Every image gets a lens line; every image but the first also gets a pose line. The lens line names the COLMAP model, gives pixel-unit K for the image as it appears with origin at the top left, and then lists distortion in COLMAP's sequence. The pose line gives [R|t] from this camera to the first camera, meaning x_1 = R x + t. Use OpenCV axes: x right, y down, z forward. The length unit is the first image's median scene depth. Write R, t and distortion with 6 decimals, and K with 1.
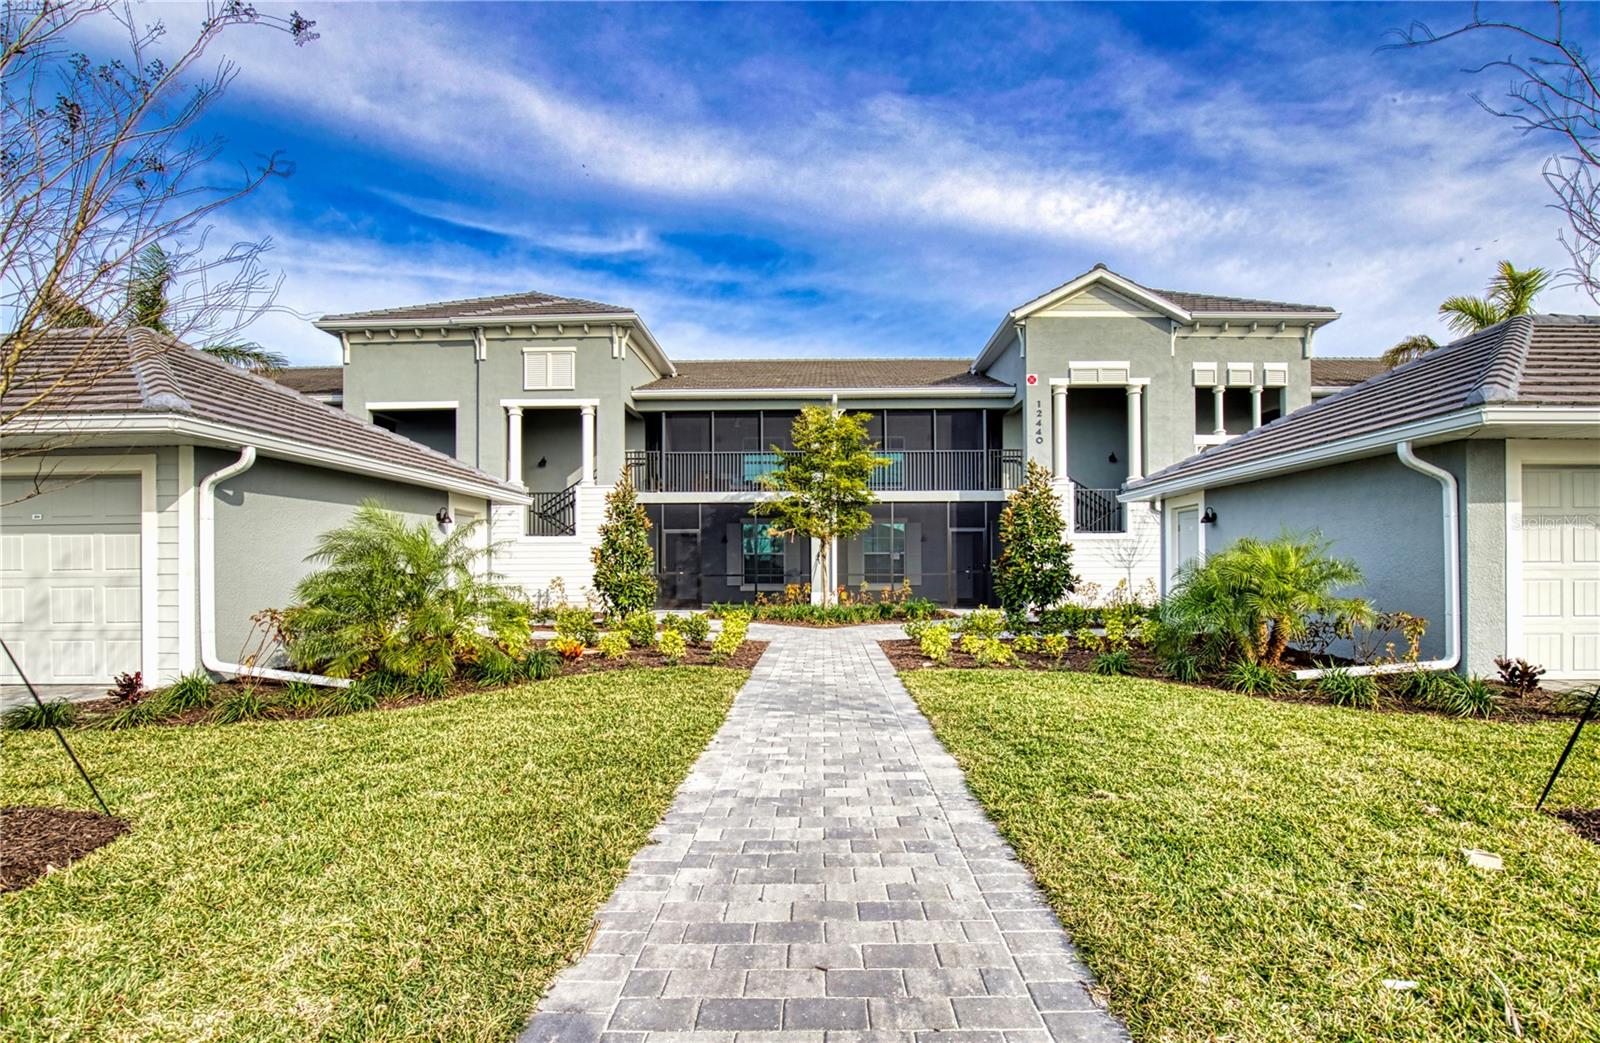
lens RADIAL K [[784.4, 0, 801.5], [0, 784.4, 559.1], [0, 0, 1]] dist [-0.002330, -0.000202]
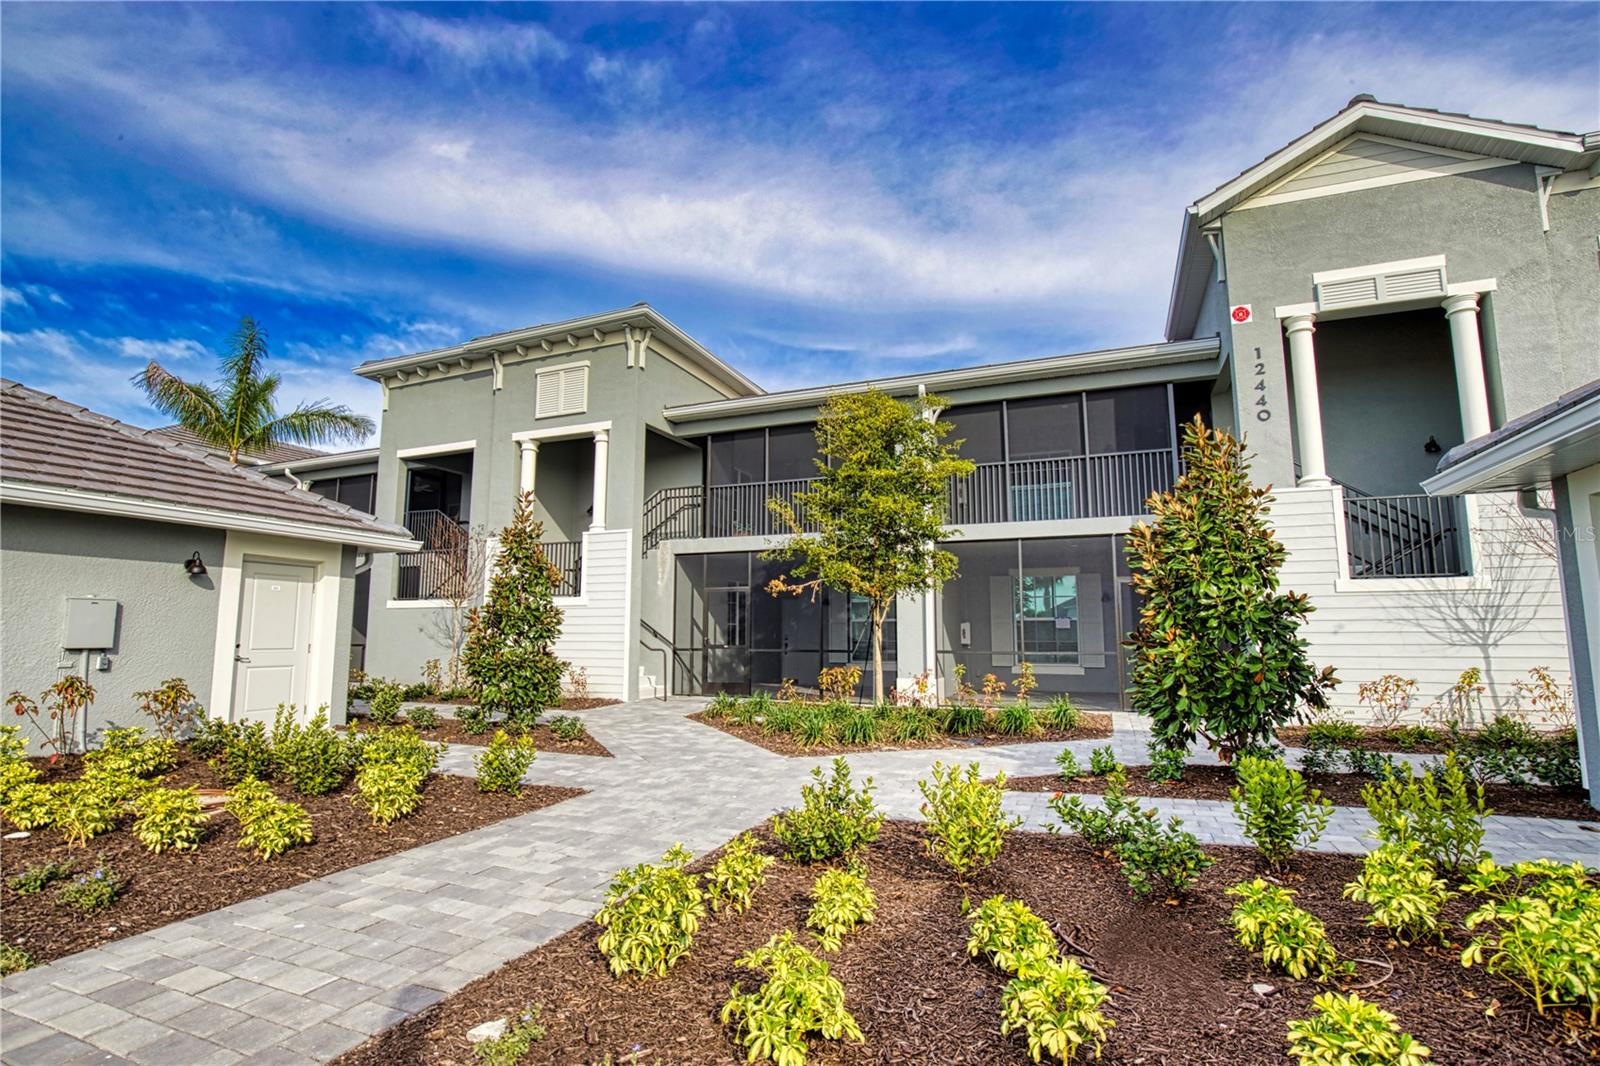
lens RADIAL K [[743.4, 0, 792.1], [0, 743.4, 539.5], [0, 0, 1]] dist [-0.021747, 0.001159]
pose [[0.930448, -0.039049, -0.364337, 0.177779], [-0.002735, 0.993538, -0.113469, -0.002395], [0.366413, 0.106574, 0.924329, 0.398432]]
